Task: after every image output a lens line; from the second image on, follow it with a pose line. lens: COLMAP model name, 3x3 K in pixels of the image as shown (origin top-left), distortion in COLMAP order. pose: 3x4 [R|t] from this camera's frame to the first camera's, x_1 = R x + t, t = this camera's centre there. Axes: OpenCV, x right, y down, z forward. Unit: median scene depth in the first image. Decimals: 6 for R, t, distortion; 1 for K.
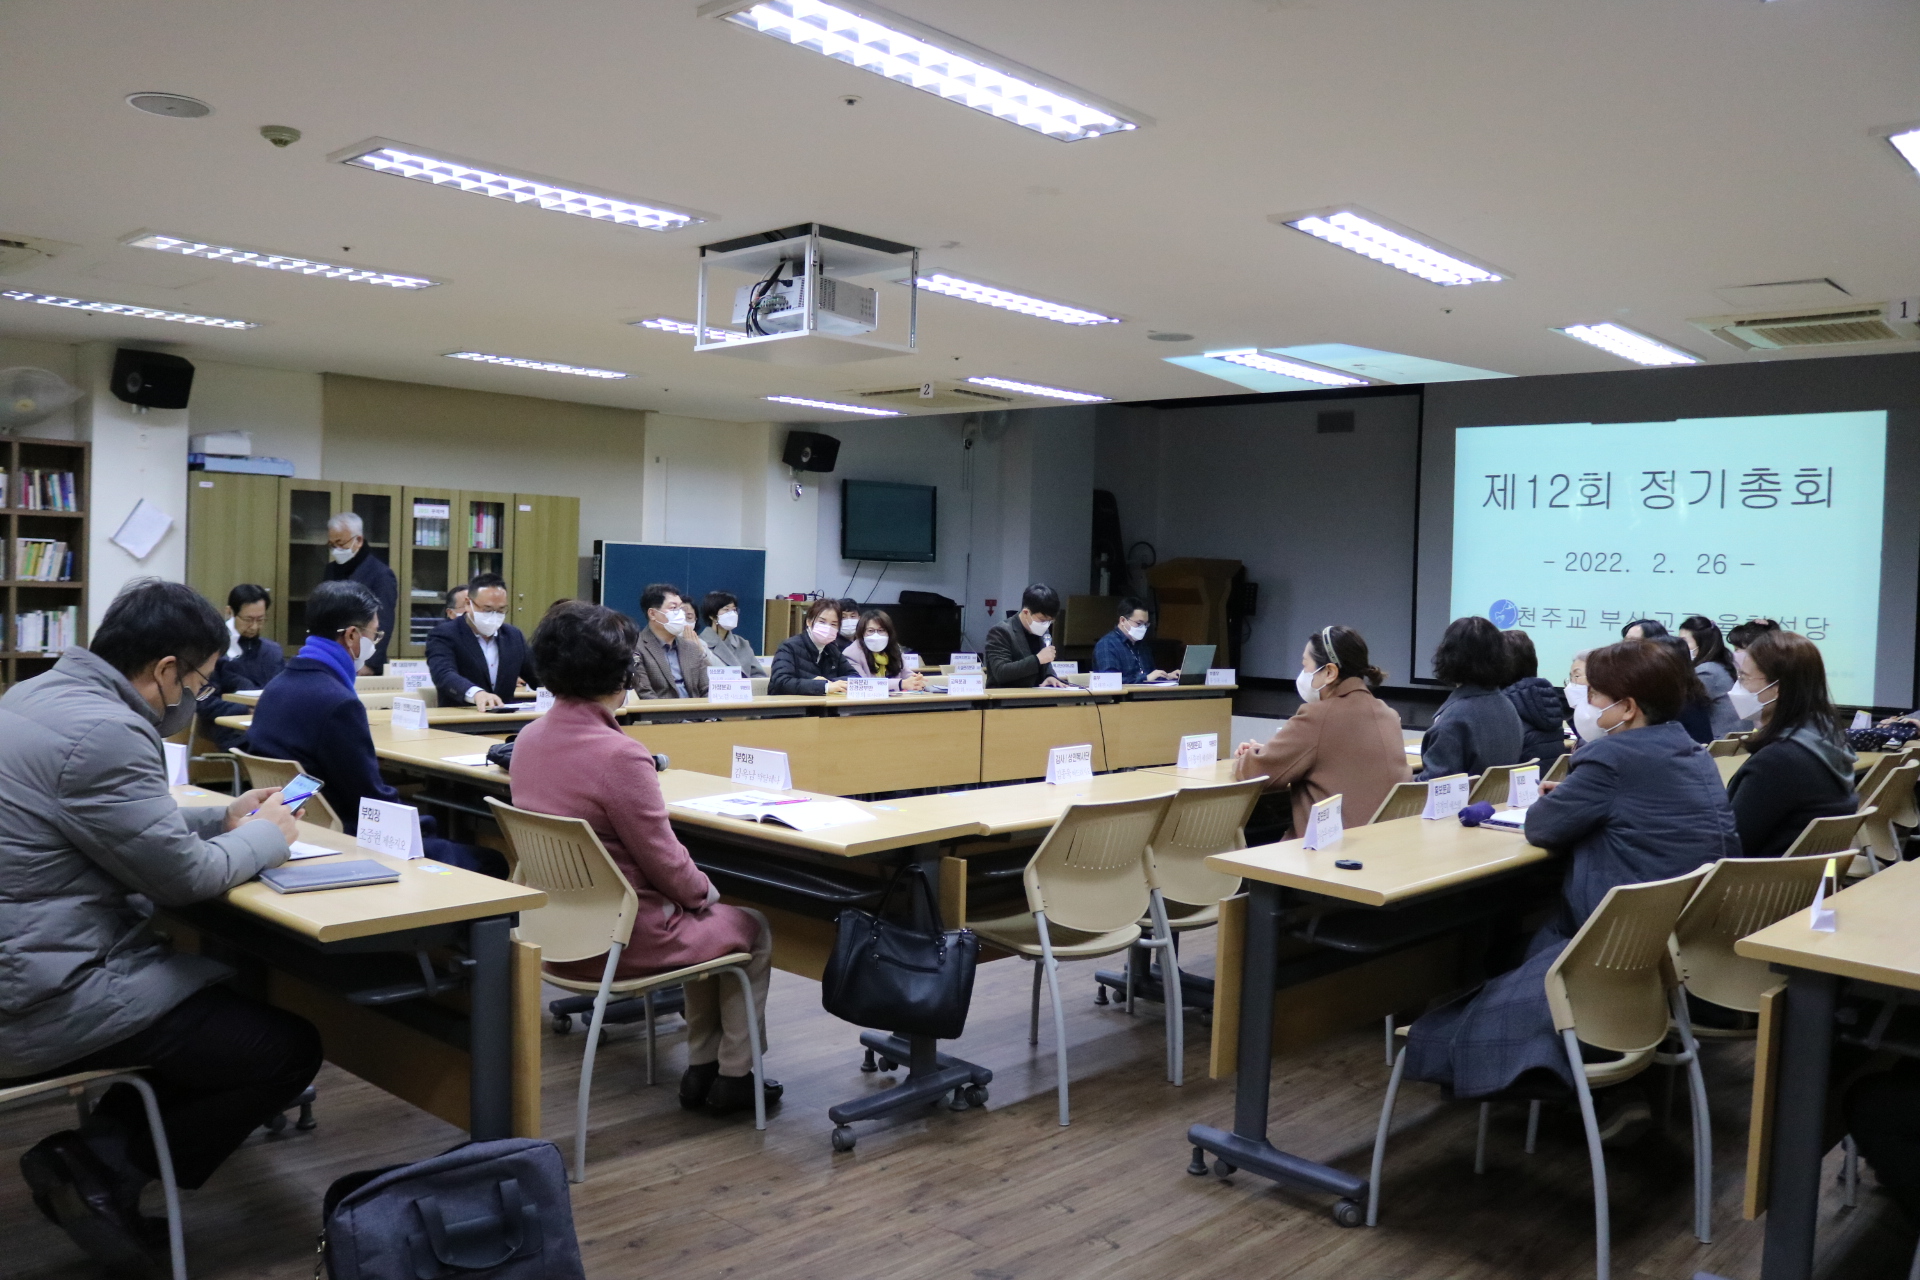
lens RADIAL K [[1584.4, 0, 943.3], [0, 1584.4, 639.6], [0, 0, 1]] dist [-0.127191, 0.062267]
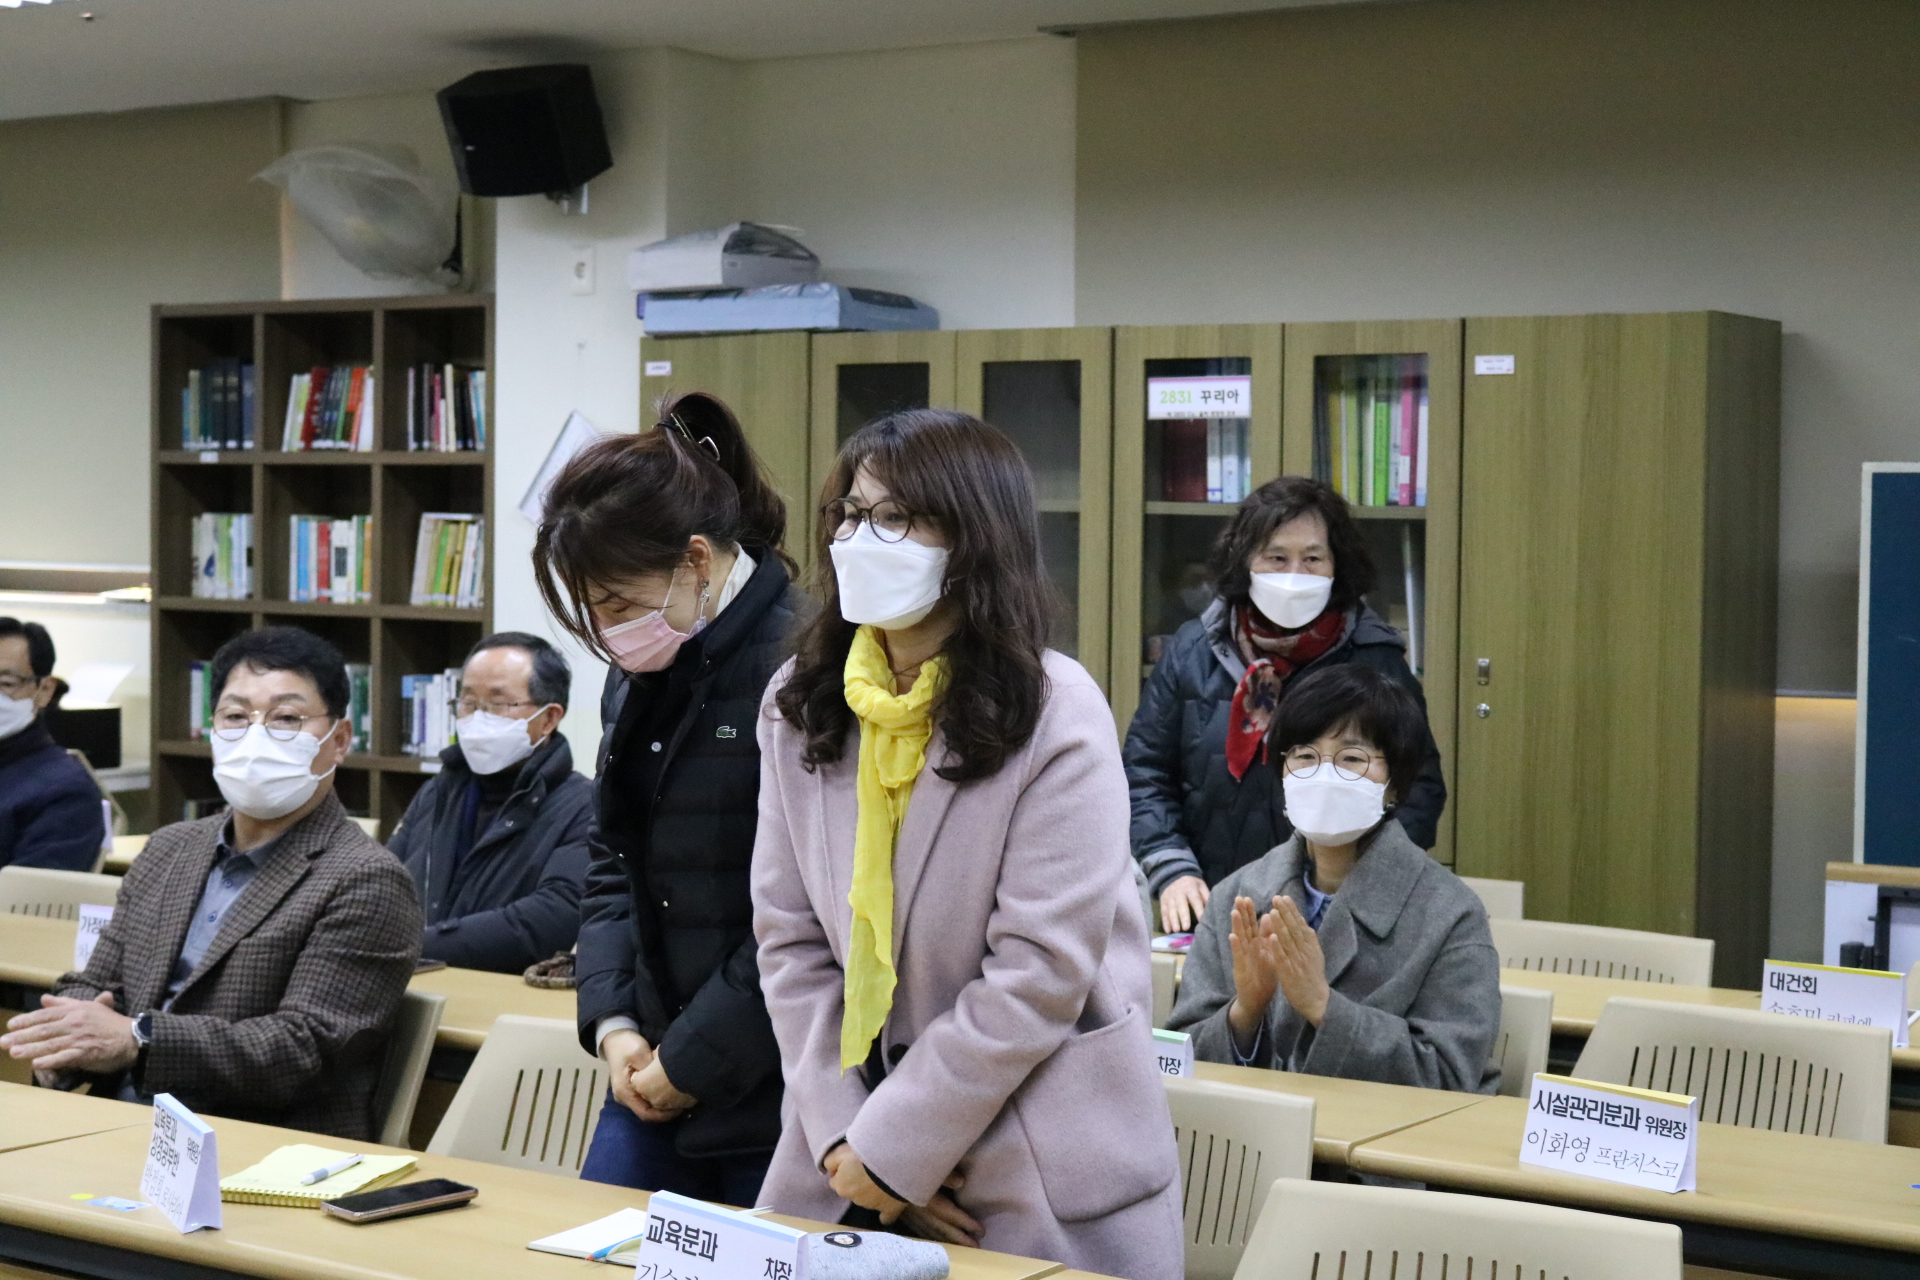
lens RADIAL K [[3018.5, 0, 948.6], [0, 3018.5, 651.2], [0, 0, 1]] dist [-0.056846, 0.000000]
pose [[0.172360, 0.008358, -0.984999, 0.240041], [-0.045076, 0.998983, 0.000589, -0.021262], [0.984002, 0.044298, 0.172562, 0.685457]]
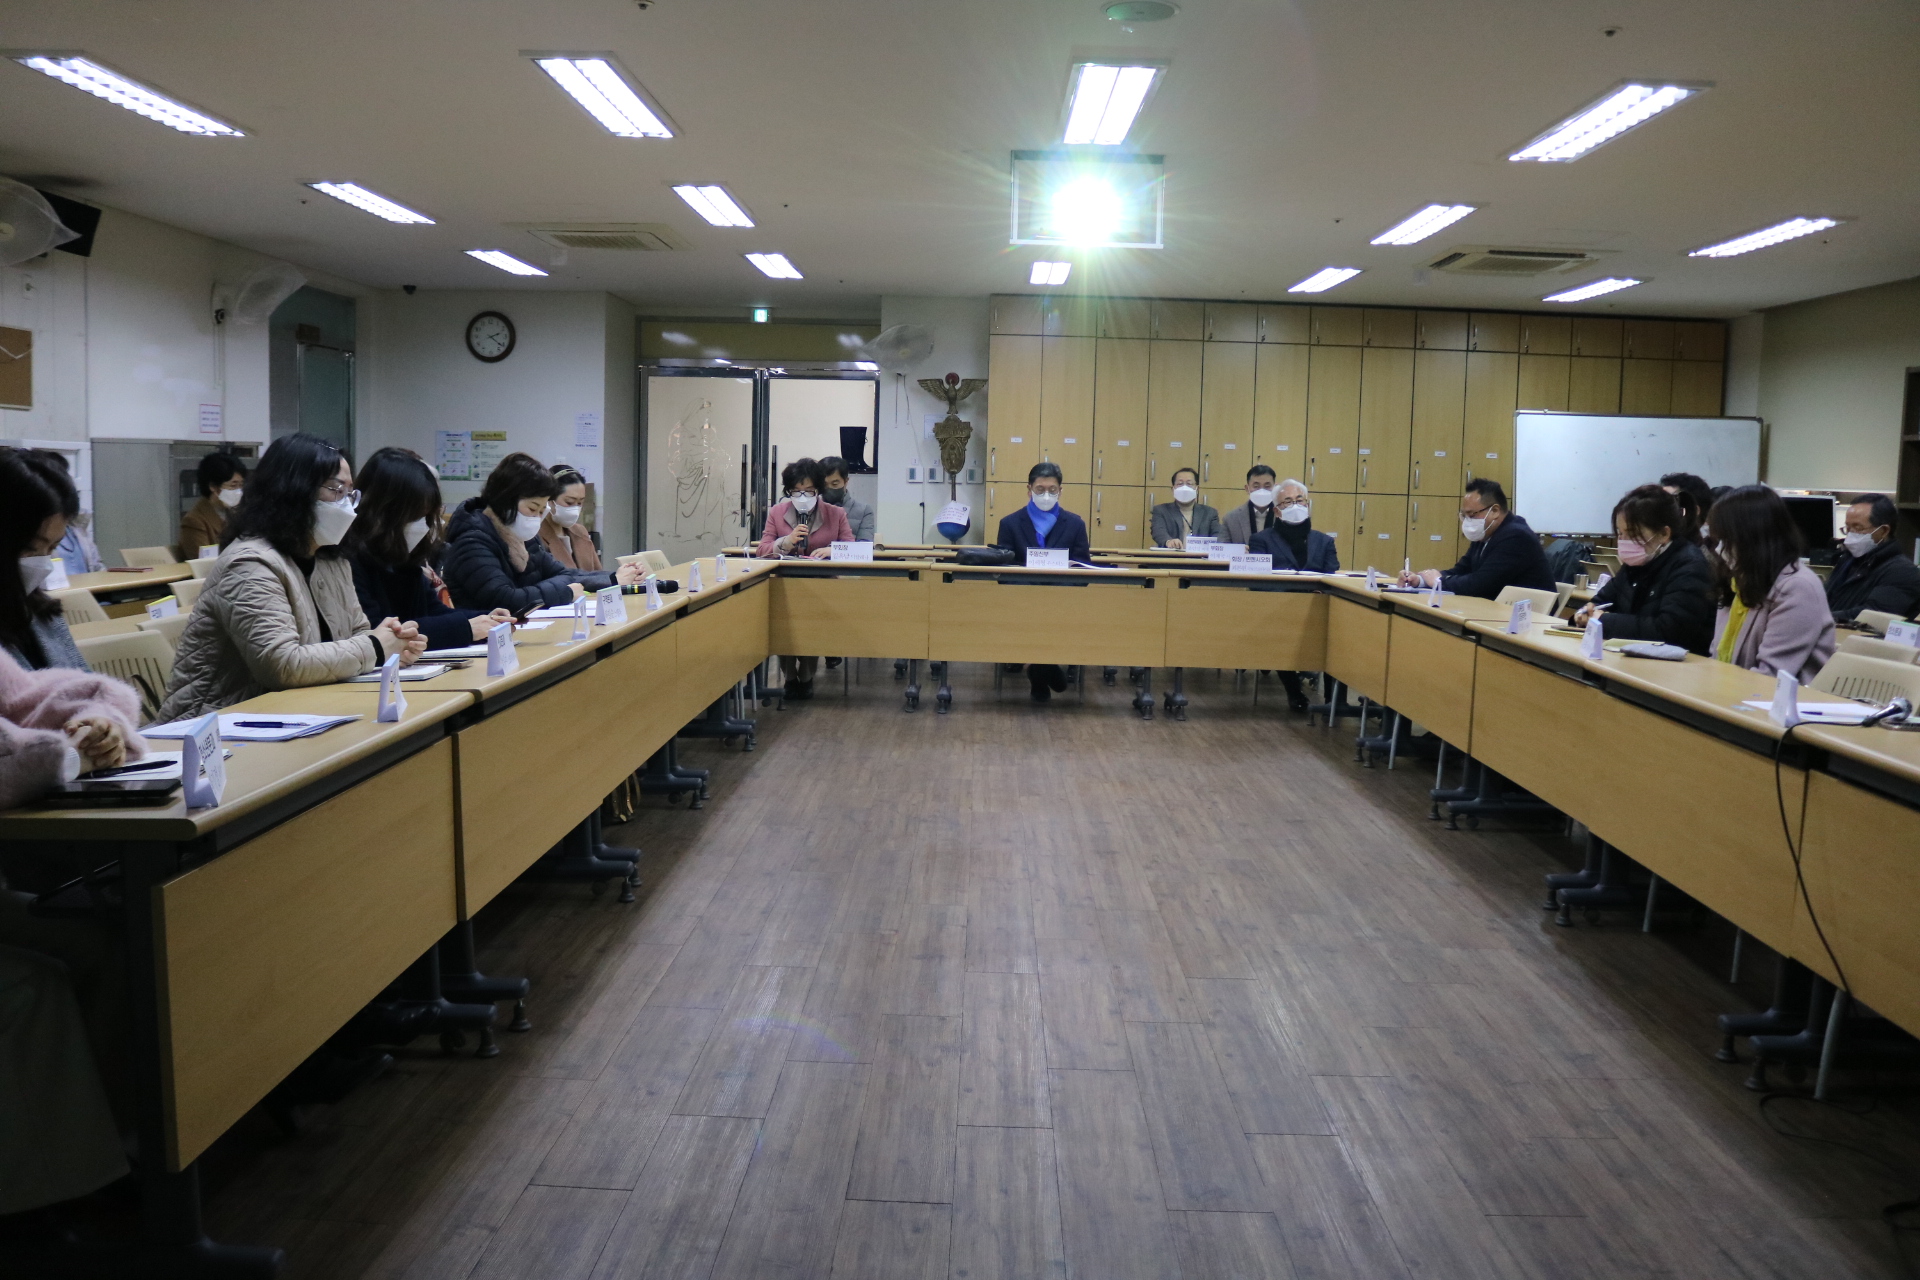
lens RADIAL K [[1584.4, 0, 940.6], [0, 1584.4, 629.9], [0, 0, 1]] dist [-0.127191, 0.062267]
pose [[-0.758011, 0.005519, -0.652218, 0.379673], [-0.080766, 0.991474, 0.102257, -0.002102], [0.647222, 0.130189, -0.751102, 0.887594]]
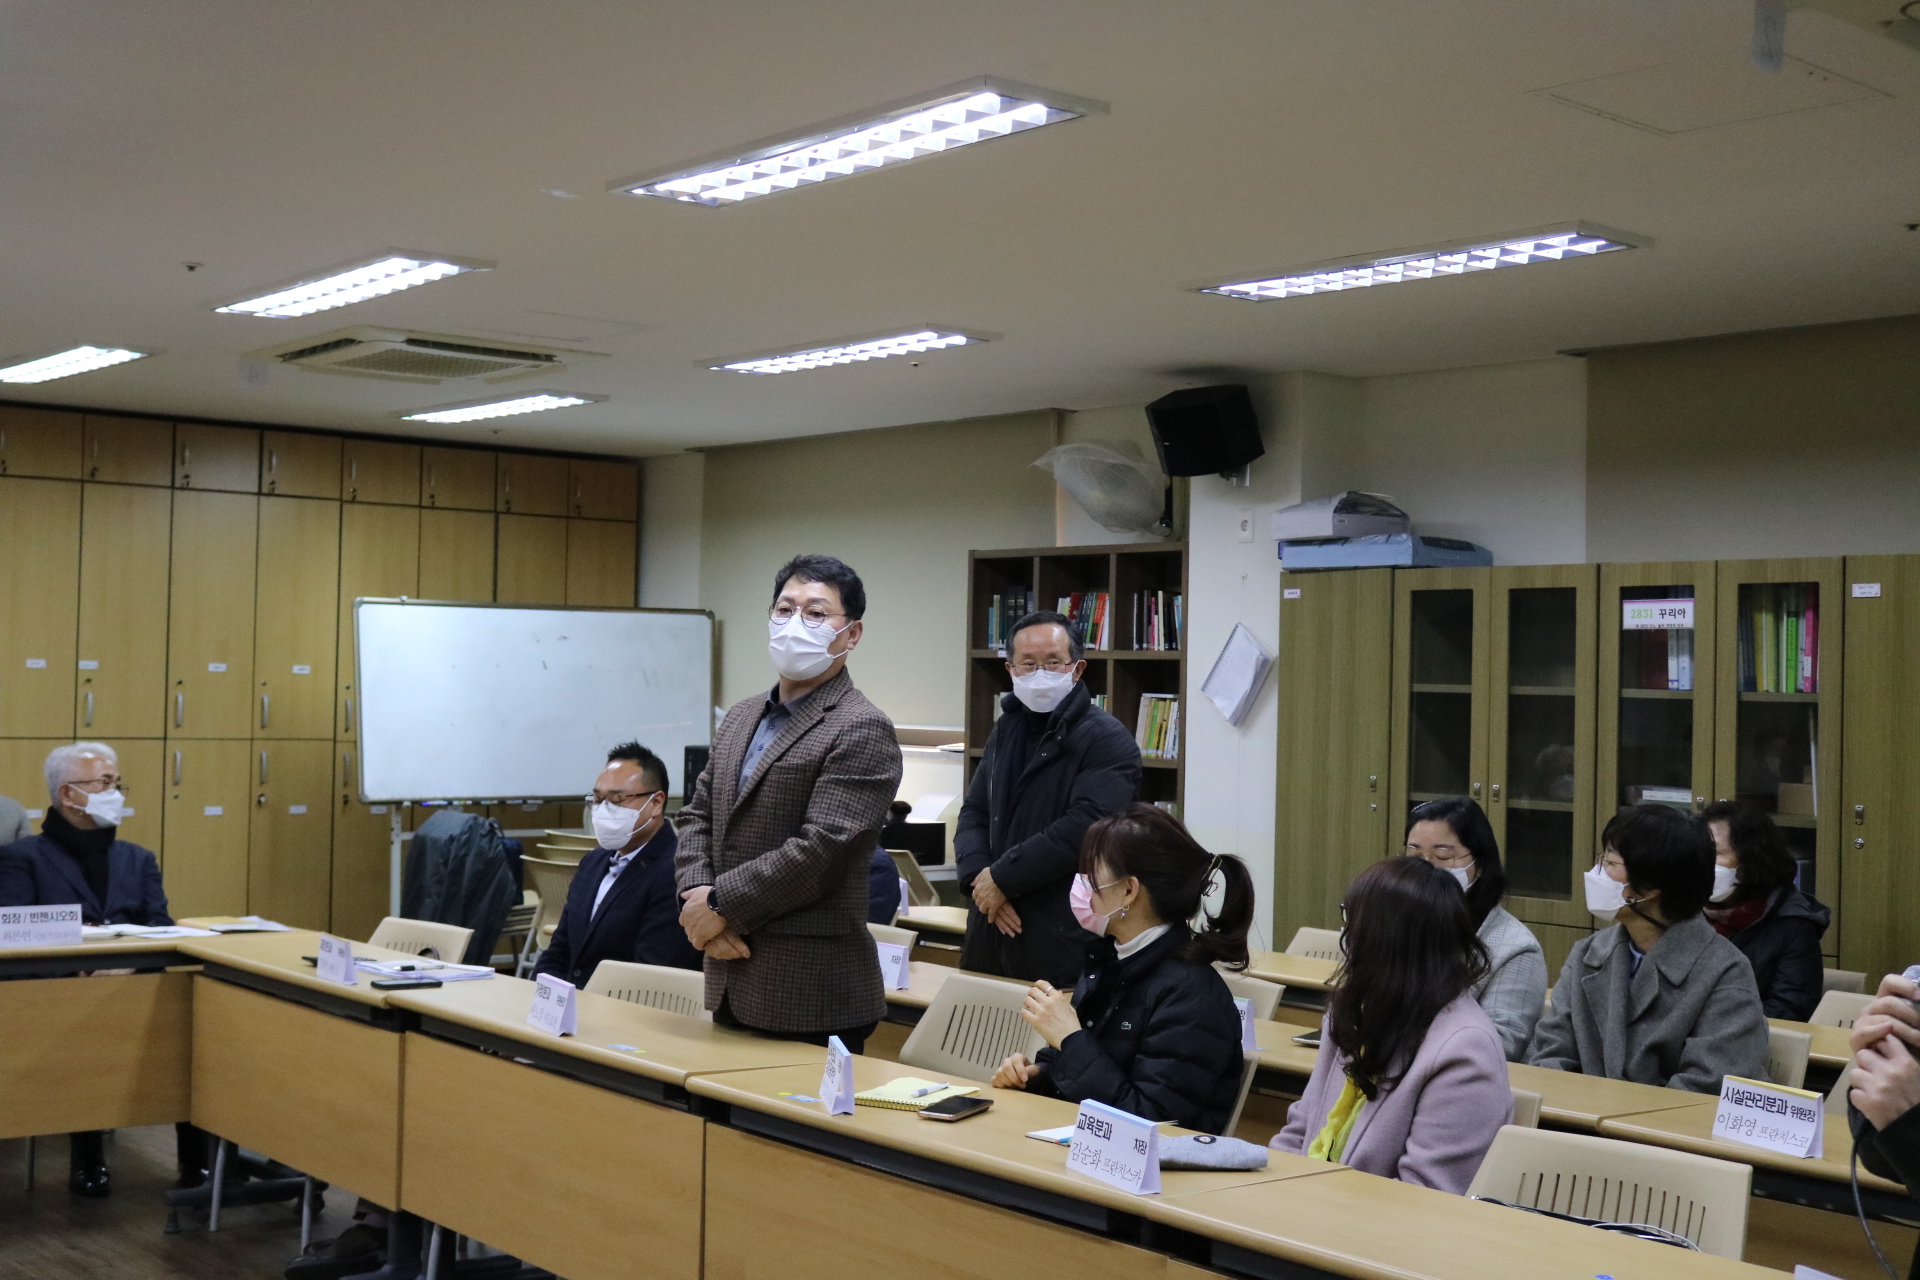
lens RADIAL K [[2322.2, 0, 946.0], [0, 2322.2, 650.0], [0, 0, 1]] dist [-0.078341, 0.000000]
pose [[-0.139742, -0.056852, -0.988554, 0.304971], [-0.066672, 0.996625, -0.047892, -0.020140], [0.987941, 0.059216, -0.143061, 0.726738]]
